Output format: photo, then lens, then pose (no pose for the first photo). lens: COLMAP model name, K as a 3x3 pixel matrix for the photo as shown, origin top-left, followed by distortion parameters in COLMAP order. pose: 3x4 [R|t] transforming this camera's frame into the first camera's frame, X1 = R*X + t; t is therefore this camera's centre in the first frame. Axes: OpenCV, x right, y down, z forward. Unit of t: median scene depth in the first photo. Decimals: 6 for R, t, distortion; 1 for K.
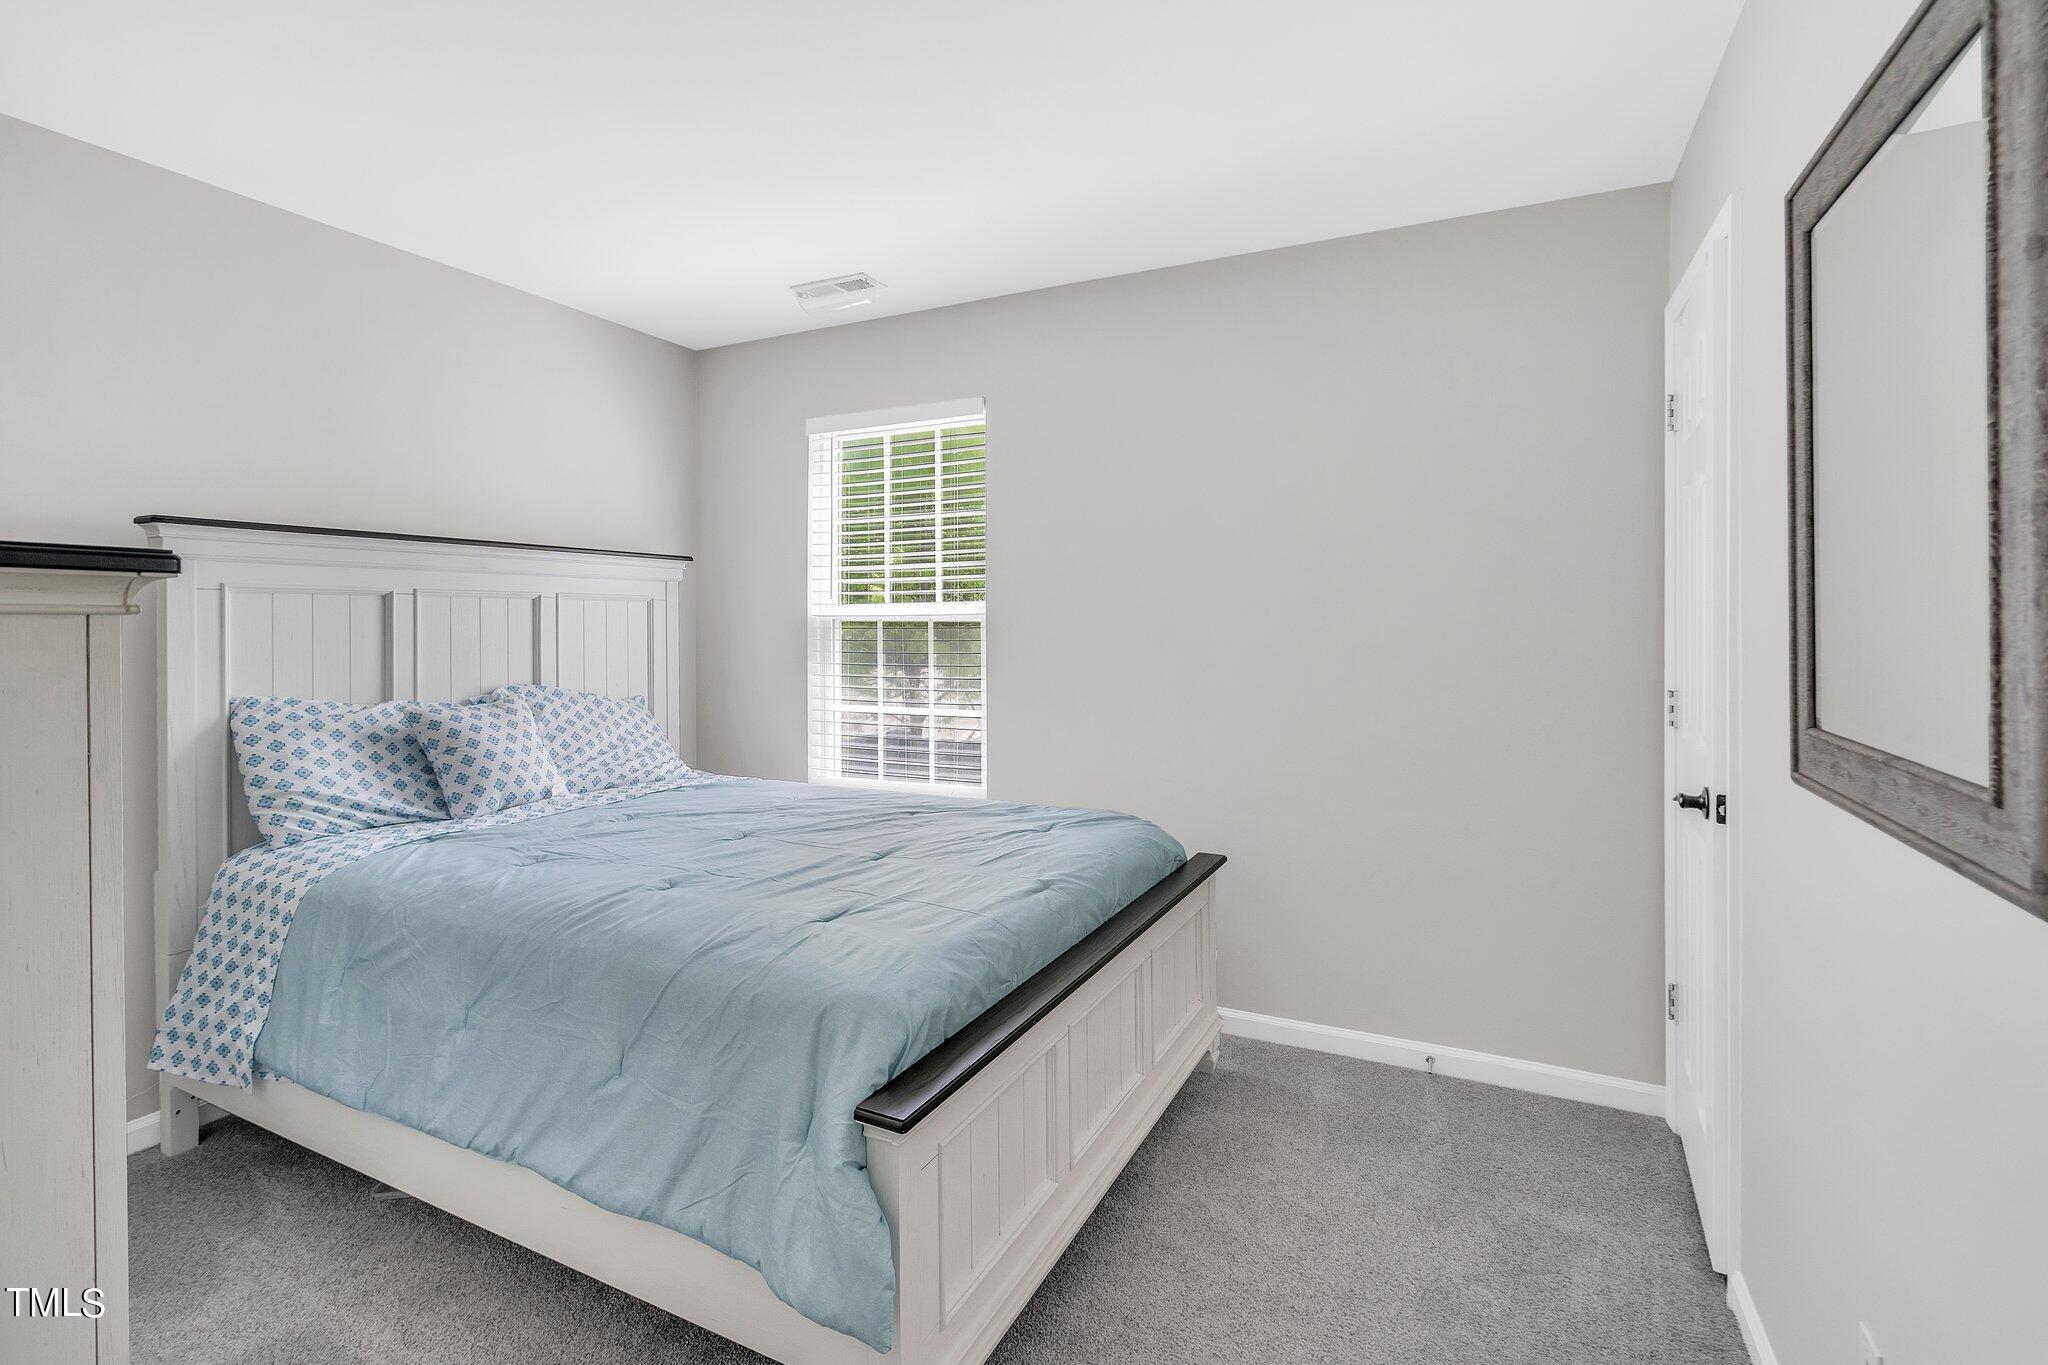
lens RADIAL K [[971.9, 0, 1002.3], [0, 971.9, 627.6], [0, 0, 1]] dist [0.001208, 0.000408]
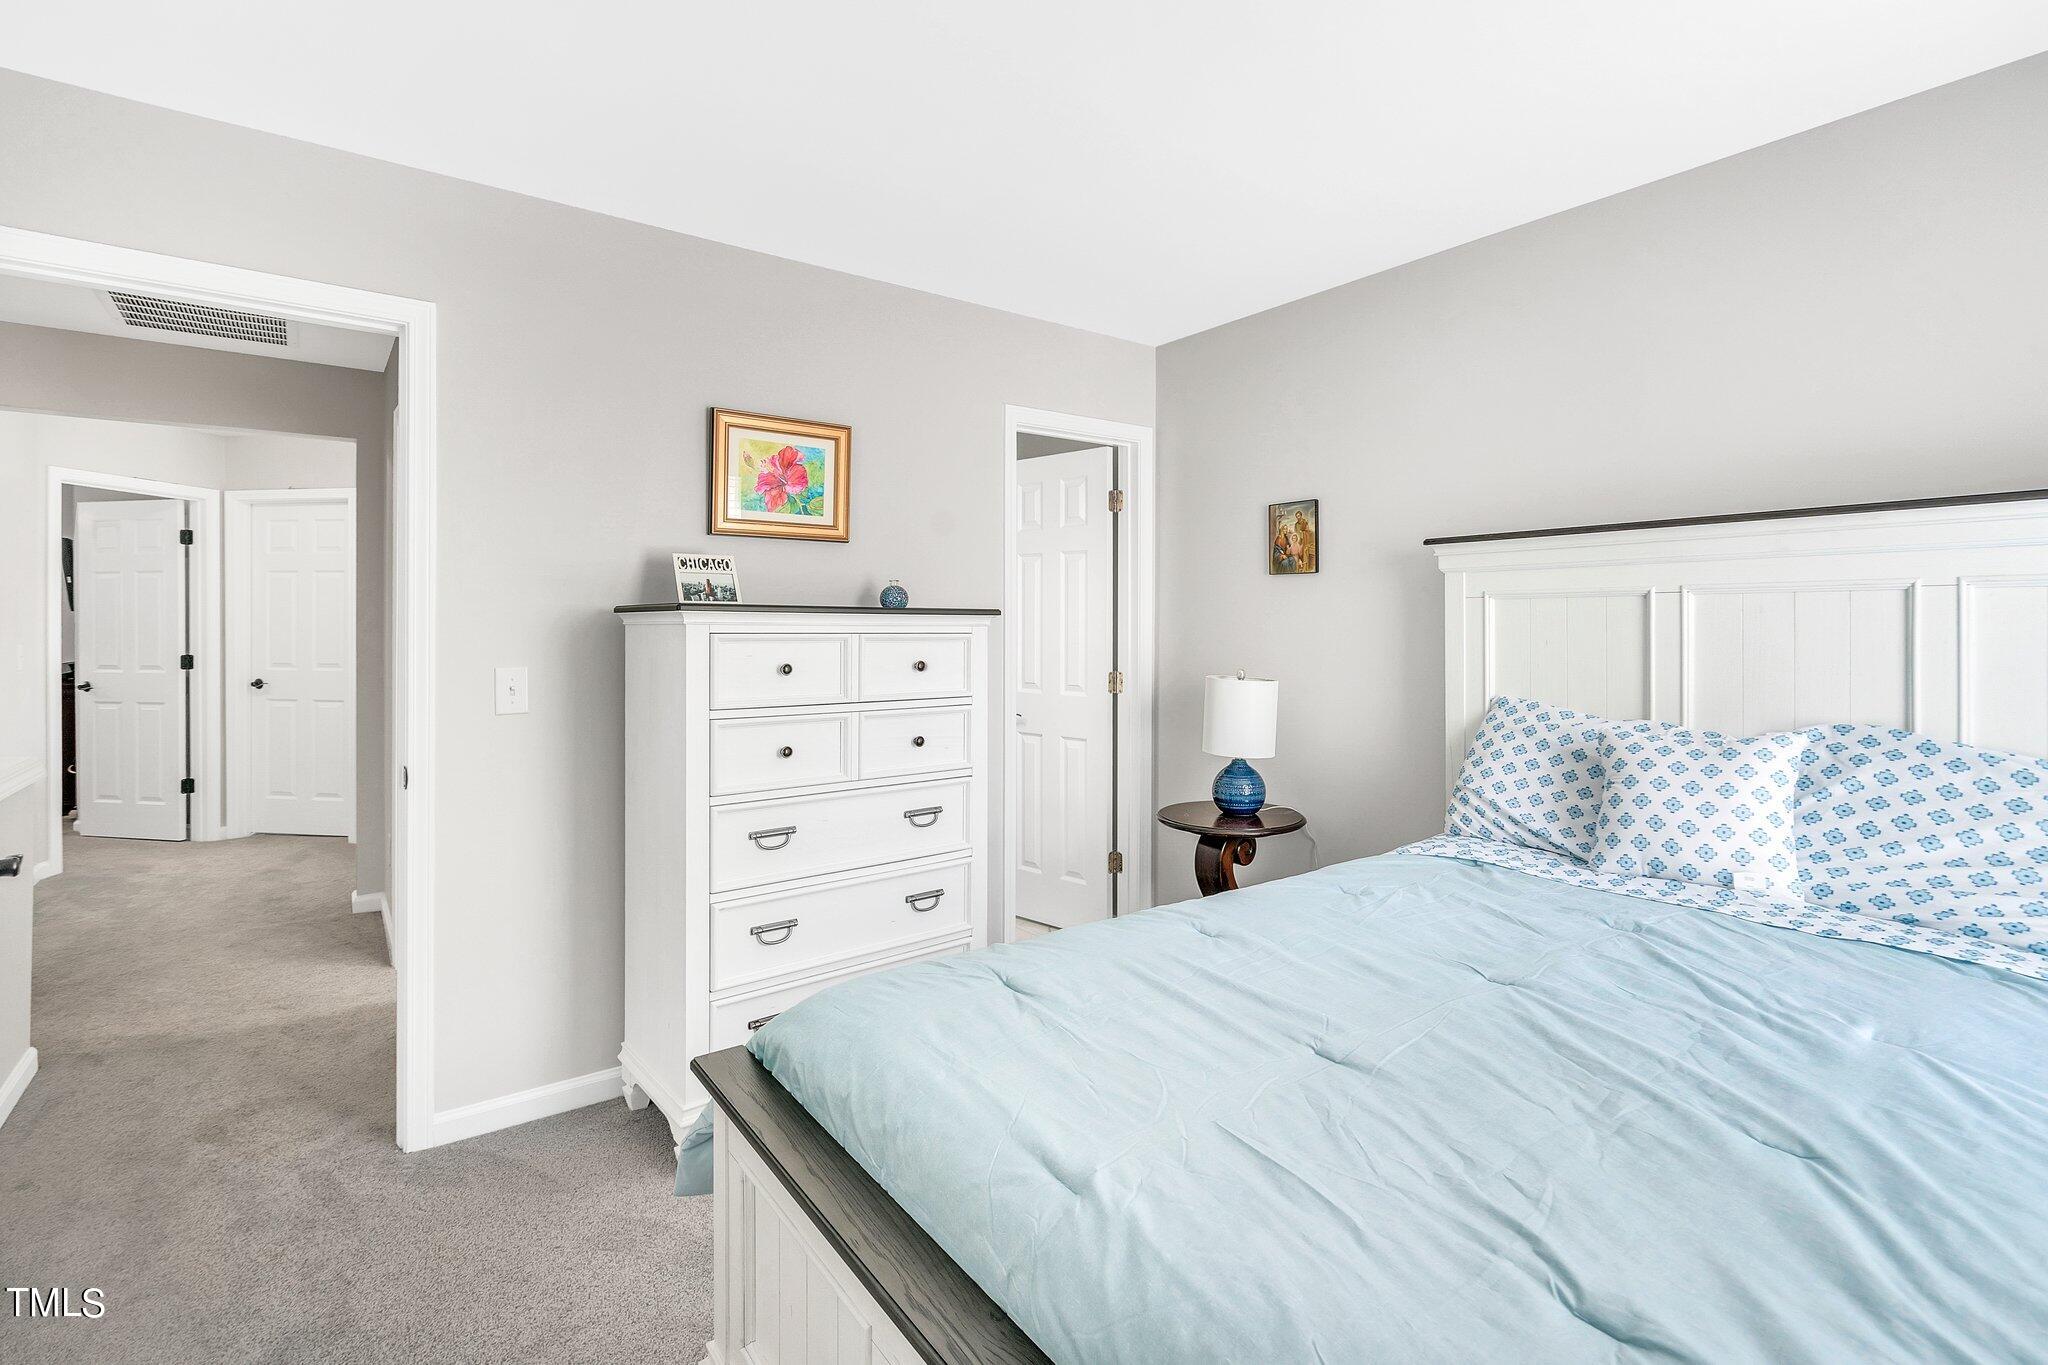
lens RADIAL K [[971.9, 0, 1041.1], [0, 971.9, 623.2], [0, 0, 1]] dist [0.001208, 0.000408]
pose [[-0.442535, 0.001869, -0.896749, 0.370355], [-0.000662, 0.999997, 0.002411, -0.010714], [0.896751, 0.001661, -0.442533, 0.916172]]
